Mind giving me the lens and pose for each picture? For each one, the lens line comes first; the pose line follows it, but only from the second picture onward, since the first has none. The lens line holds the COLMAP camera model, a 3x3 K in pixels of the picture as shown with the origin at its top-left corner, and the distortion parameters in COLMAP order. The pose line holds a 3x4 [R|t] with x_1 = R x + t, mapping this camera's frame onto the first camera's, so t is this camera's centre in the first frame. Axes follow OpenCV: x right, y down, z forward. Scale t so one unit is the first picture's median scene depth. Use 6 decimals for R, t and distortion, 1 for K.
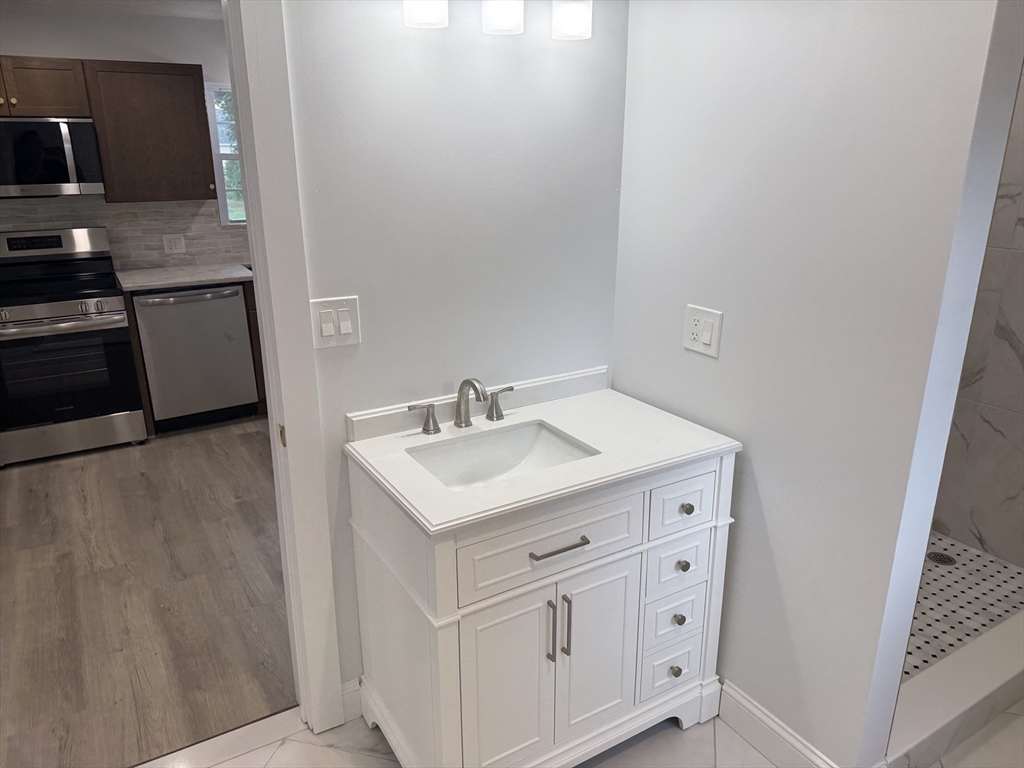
lens RADIAL K [[723.9, 0, 510.9], [0, 723.9, 374.0], [0, 0, 1]] dist [0.041958, -0.054167]
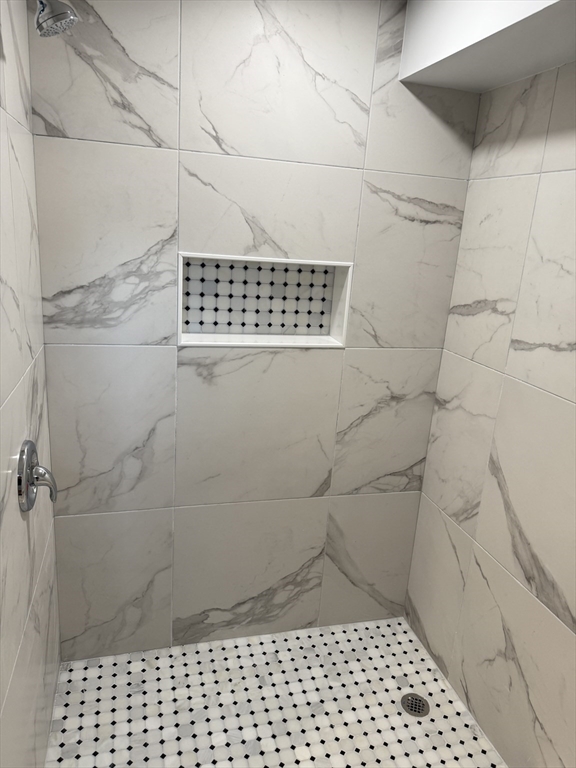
lens RADIAL K [[553.0, 0, 285.1], [0, 553.0, 385.4], [0, 0, 1]] dist [0.044754, -0.042474]
pose [[0.961418, 0.136721, -0.238712, 0.567457], [-0.143653, 0.989558, -0.011800, -0.108185], [0.234606, 0.045636, 0.971019, 0.288809]]
